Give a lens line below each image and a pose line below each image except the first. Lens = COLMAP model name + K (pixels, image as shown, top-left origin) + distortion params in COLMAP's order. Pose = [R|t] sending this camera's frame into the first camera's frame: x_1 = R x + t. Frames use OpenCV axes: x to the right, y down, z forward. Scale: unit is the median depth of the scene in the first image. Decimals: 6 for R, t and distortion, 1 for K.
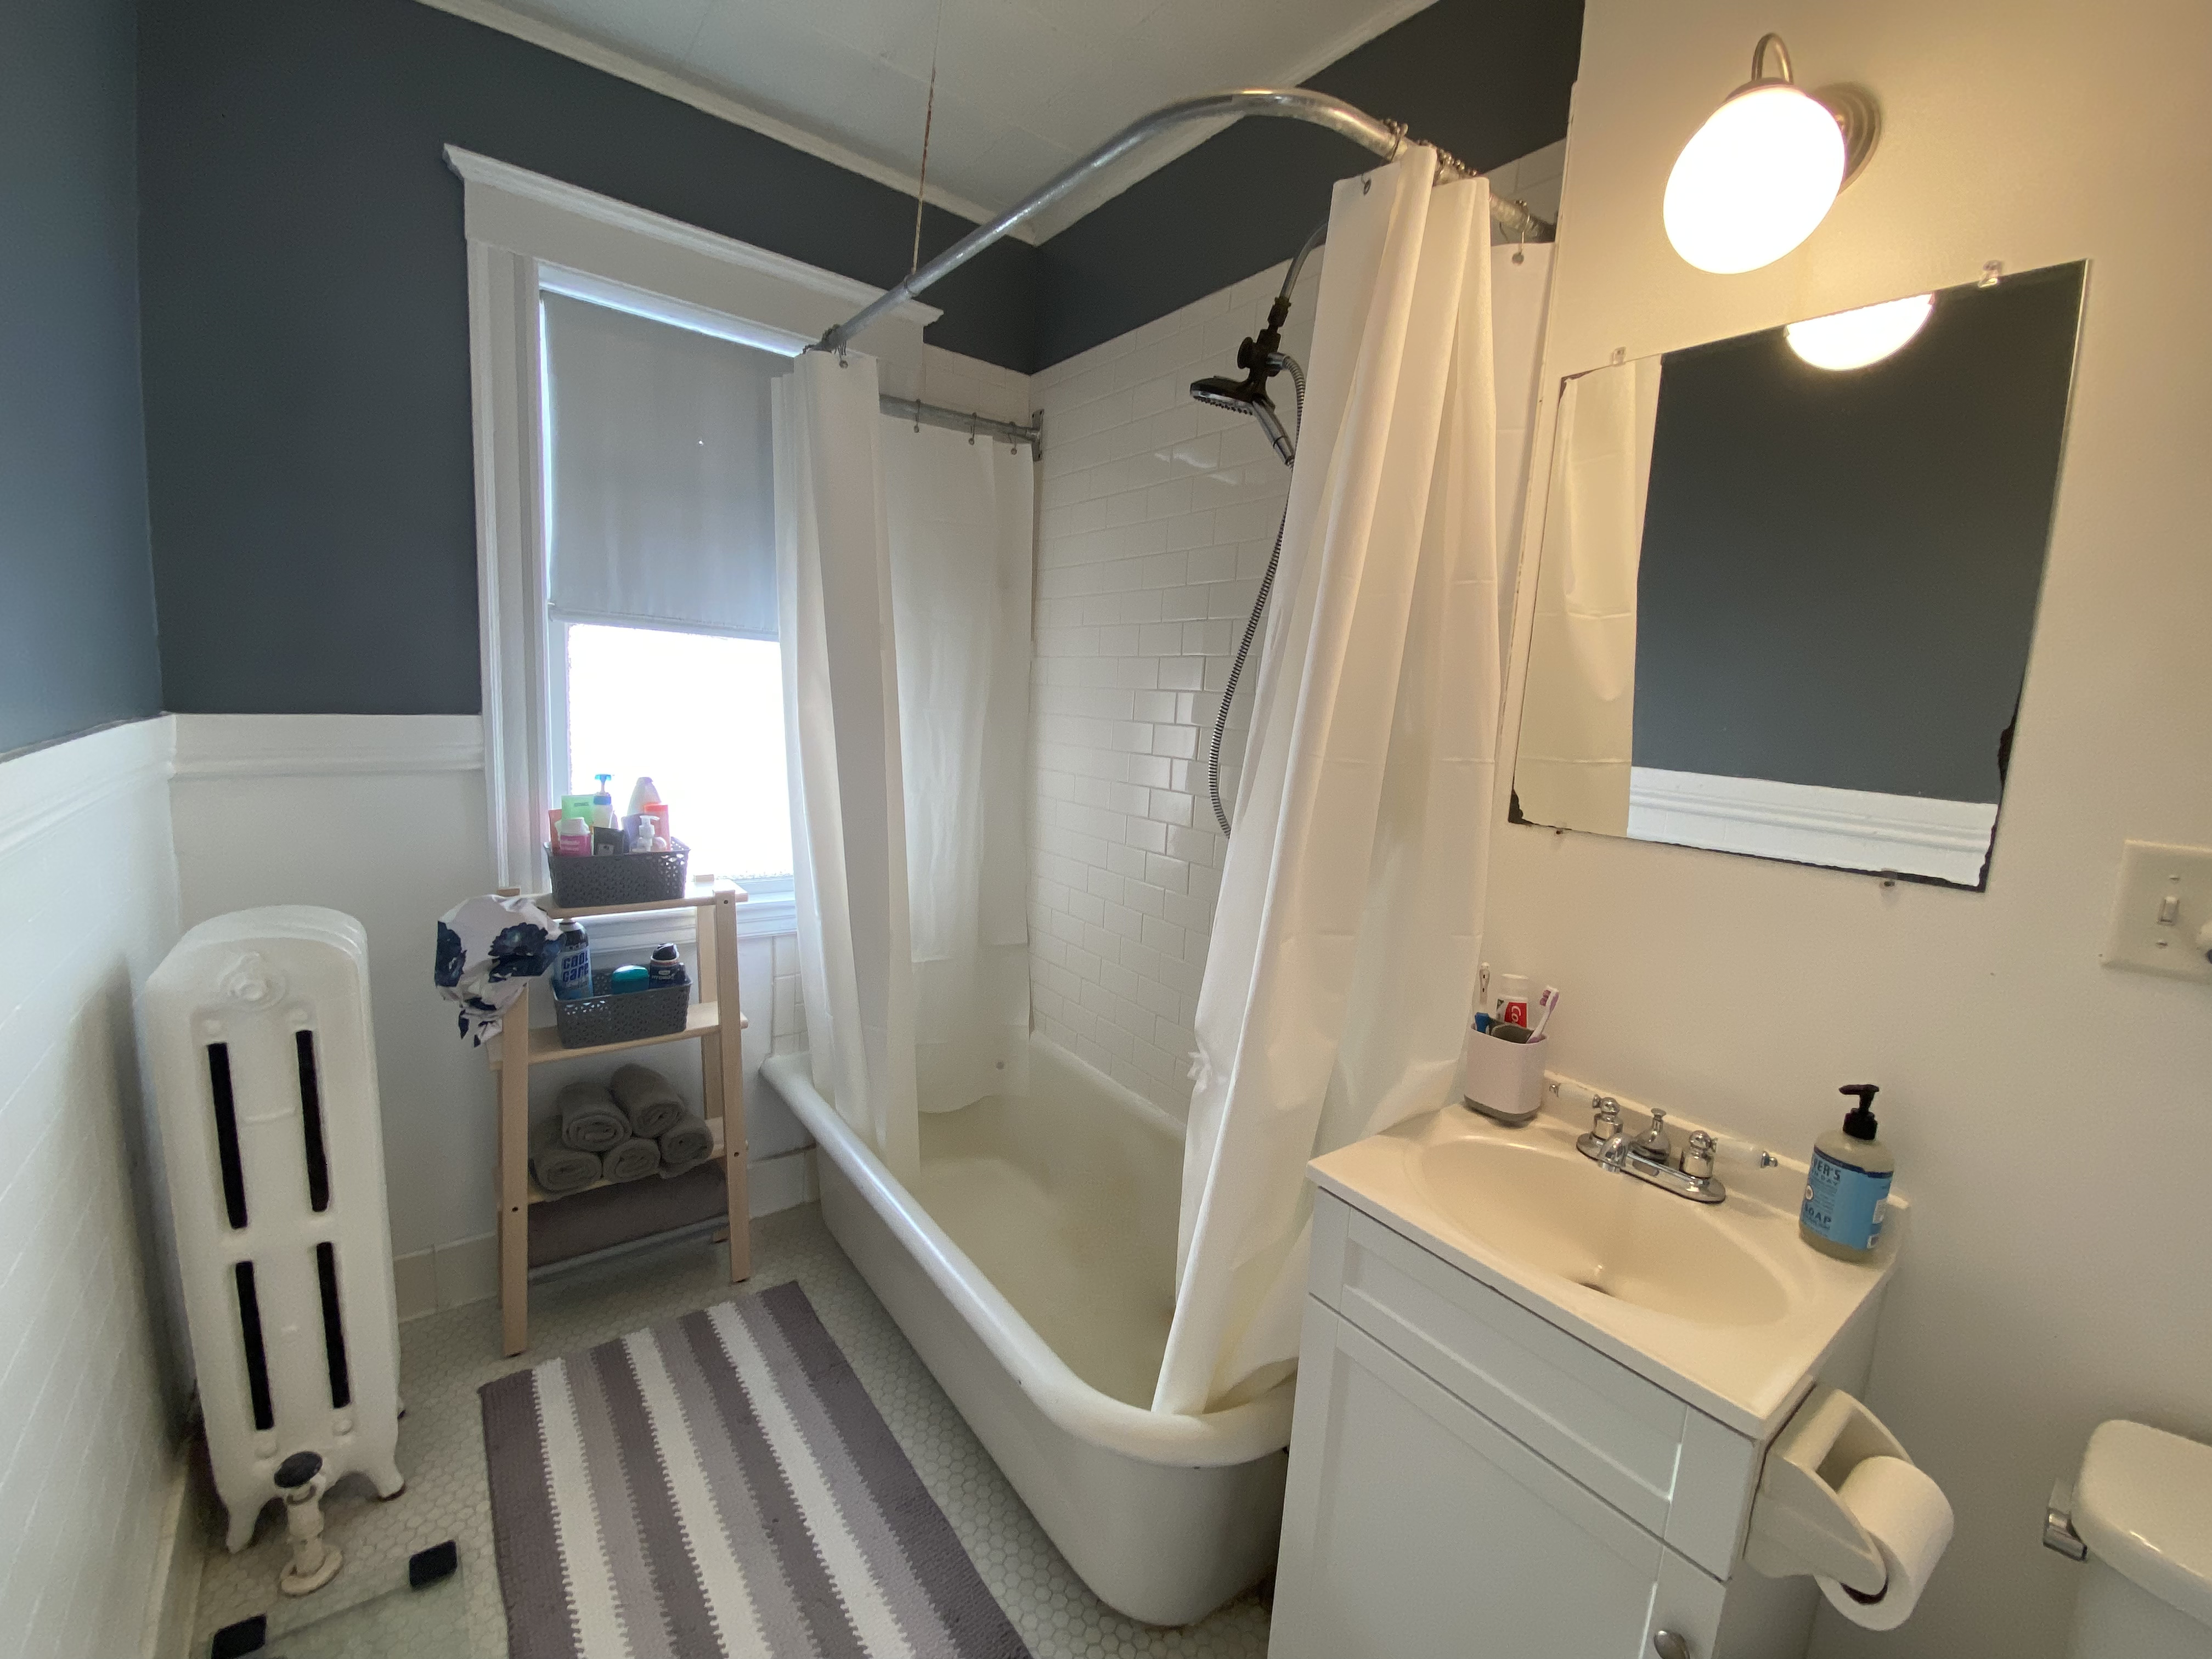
lens RADIAL K [[877.0, 0, 1107.1], [0, 877.0, 779.1], [0, 0, 1]] dist [-0.008832, -0.007904]
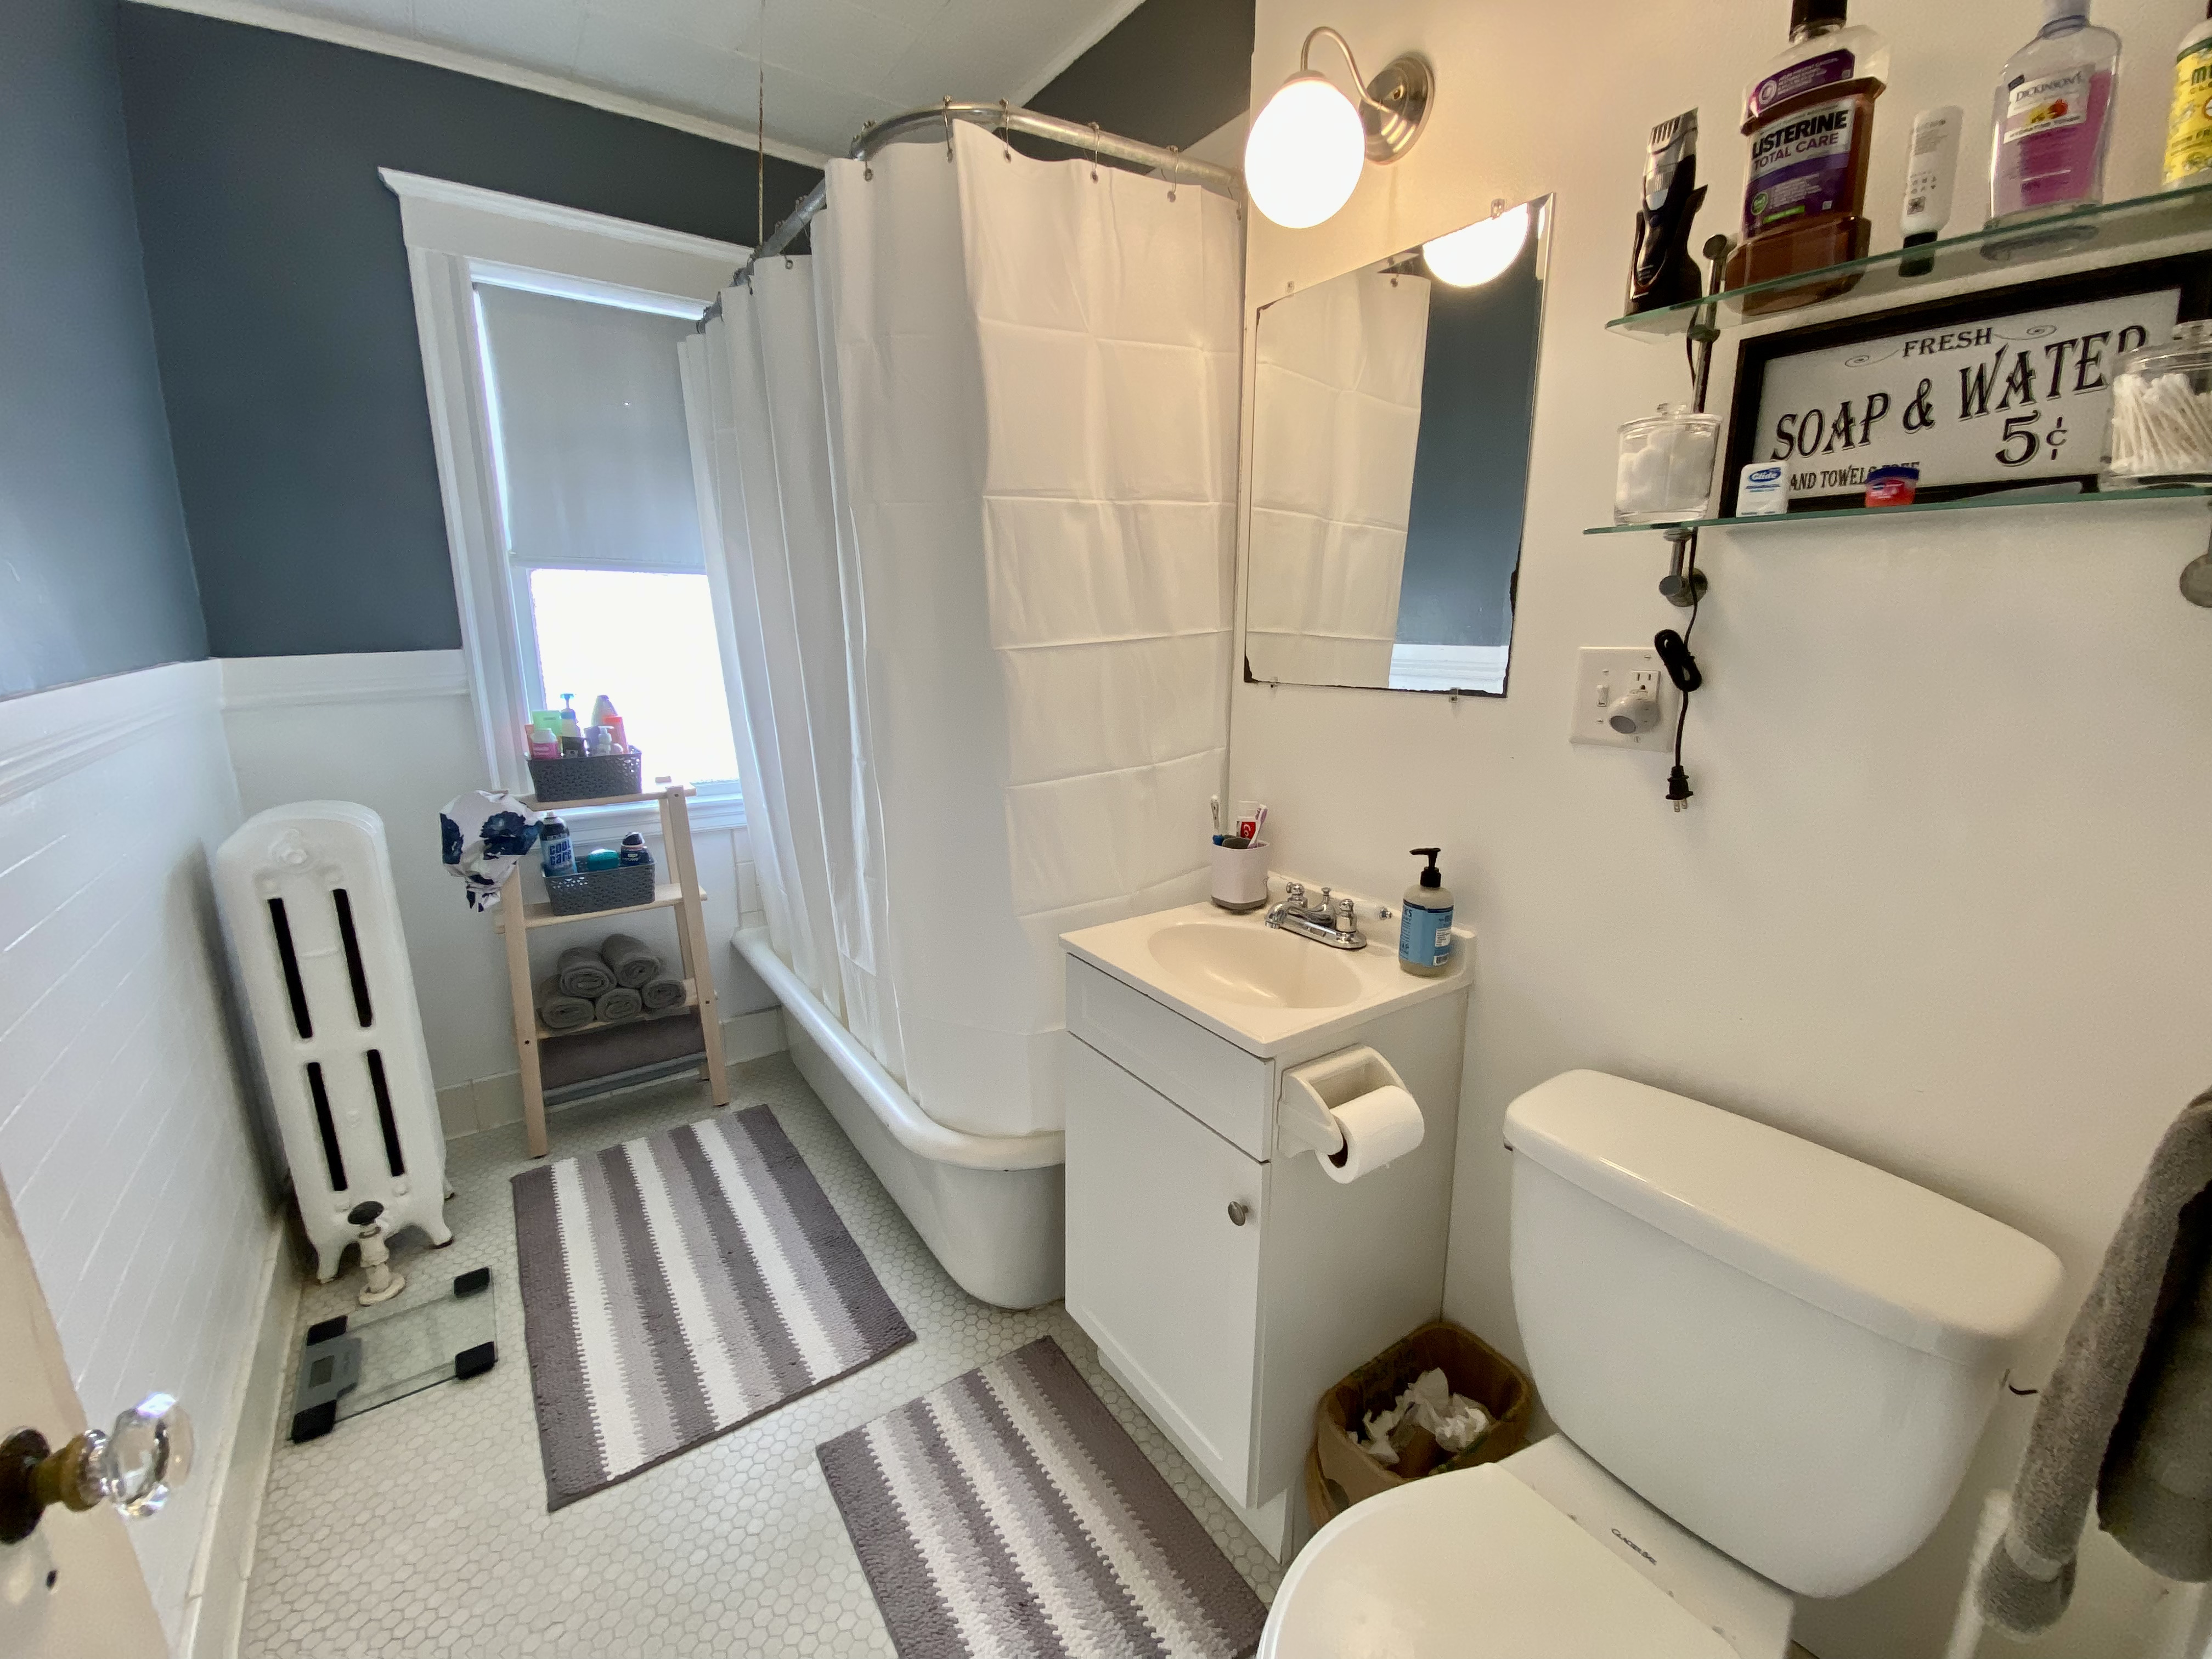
lens RADIAL K [[877.0, 0, 1114.2], [0, 877.0, 786.2], [0, 0, 1]] dist [-0.008832, -0.007904]
pose [[0.998144, -0.045451, -0.040521, 0.297437], [0.048523, 0.995743, 0.078368, 0.085571], [0.036786, -0.080188, 0.996101, -0.248402]]
